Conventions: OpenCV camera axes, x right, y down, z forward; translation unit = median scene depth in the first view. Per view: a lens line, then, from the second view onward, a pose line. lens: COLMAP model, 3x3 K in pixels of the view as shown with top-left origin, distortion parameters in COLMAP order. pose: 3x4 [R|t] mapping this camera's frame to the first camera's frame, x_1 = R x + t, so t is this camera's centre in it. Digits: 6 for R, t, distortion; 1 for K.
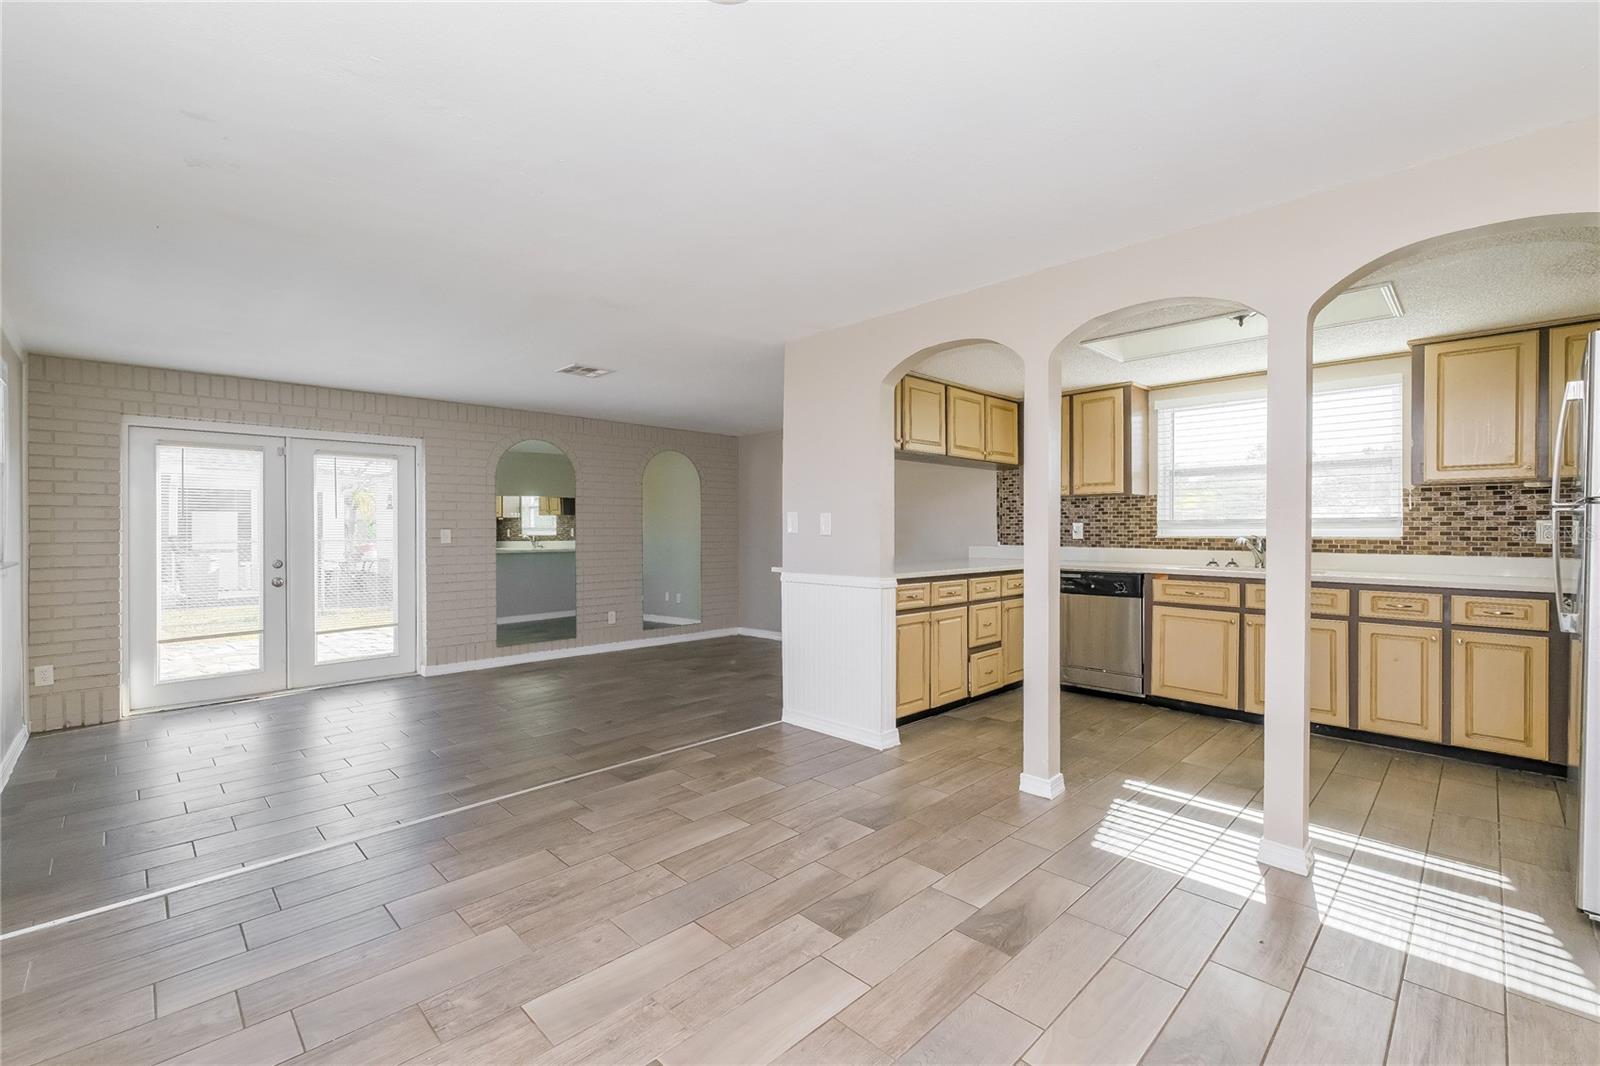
lens RADIAL K [[685.2, 0, 800.0], [0, 685.2, 533.0], [0, 0, 1]] dist [0.001440, -0.000078]
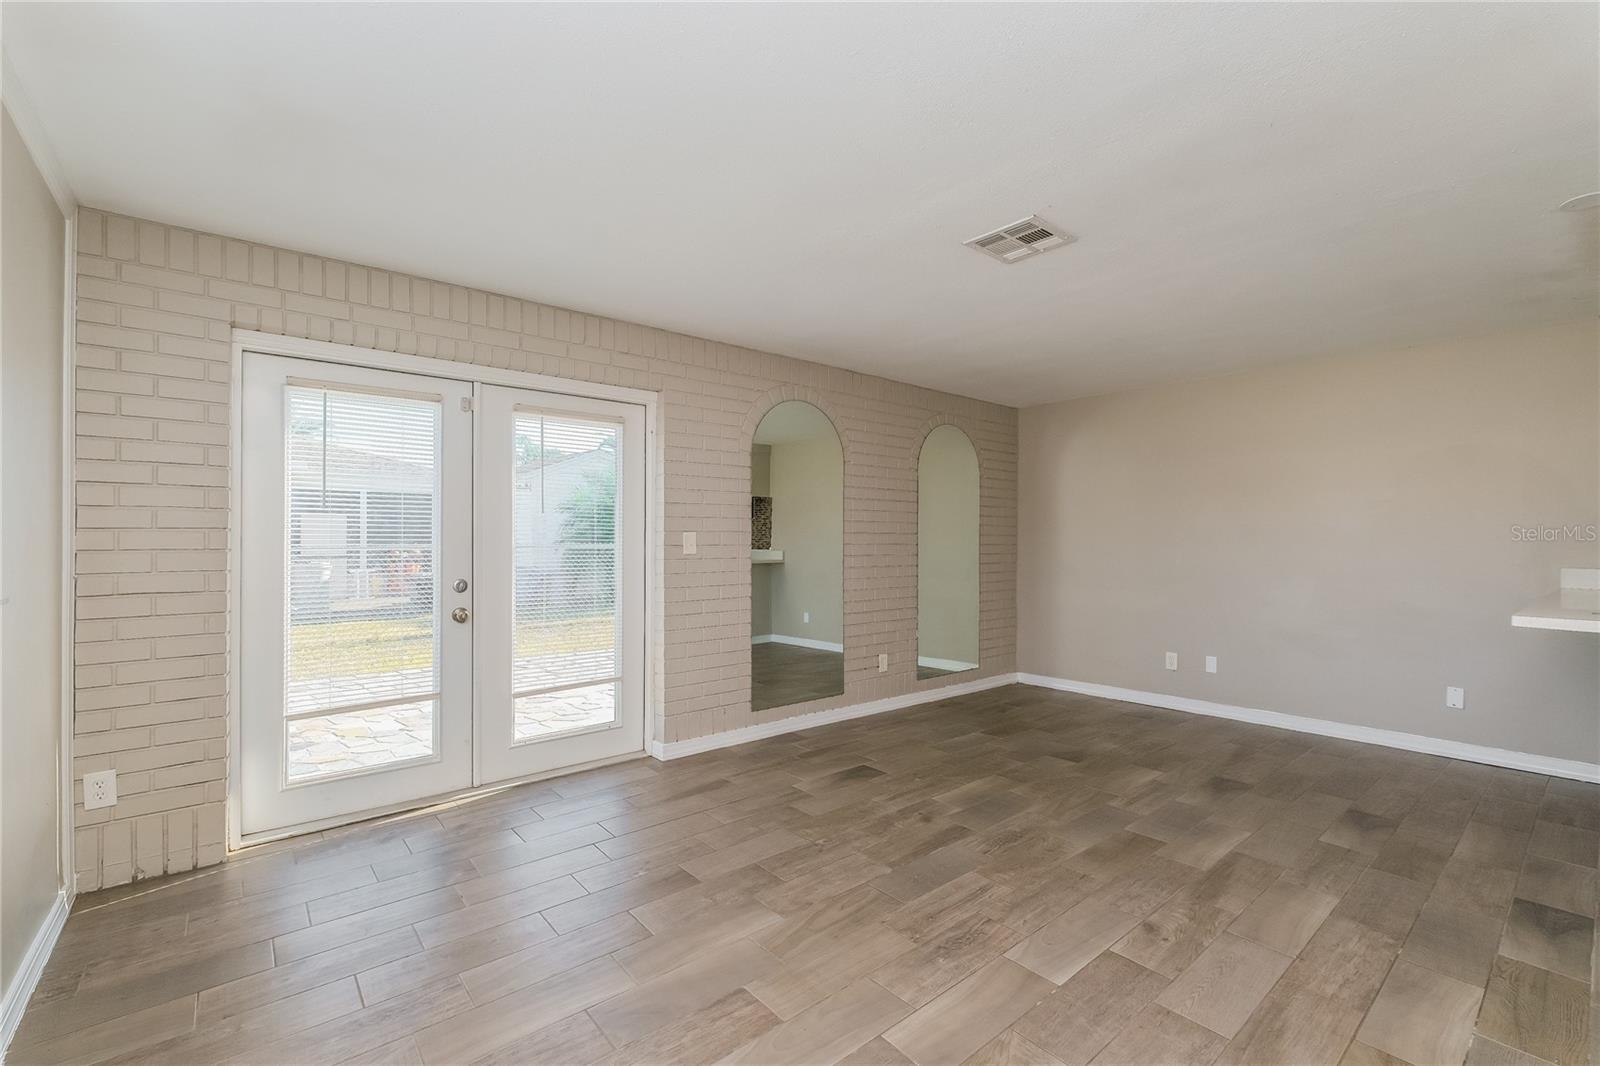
lens RADIAL K [[689.2, 0, 797.6], [0, 689.2, 543.7], [0, 0, 1]] dist [-0.000302, 0.000359]
pose [[0.996093, 0.008667, -0.087884, -0.454077], [-0.008437, 0.999960, 0.002987, 0.003256], [0.087906, -0.002234, 0.996126, 0.455996]]
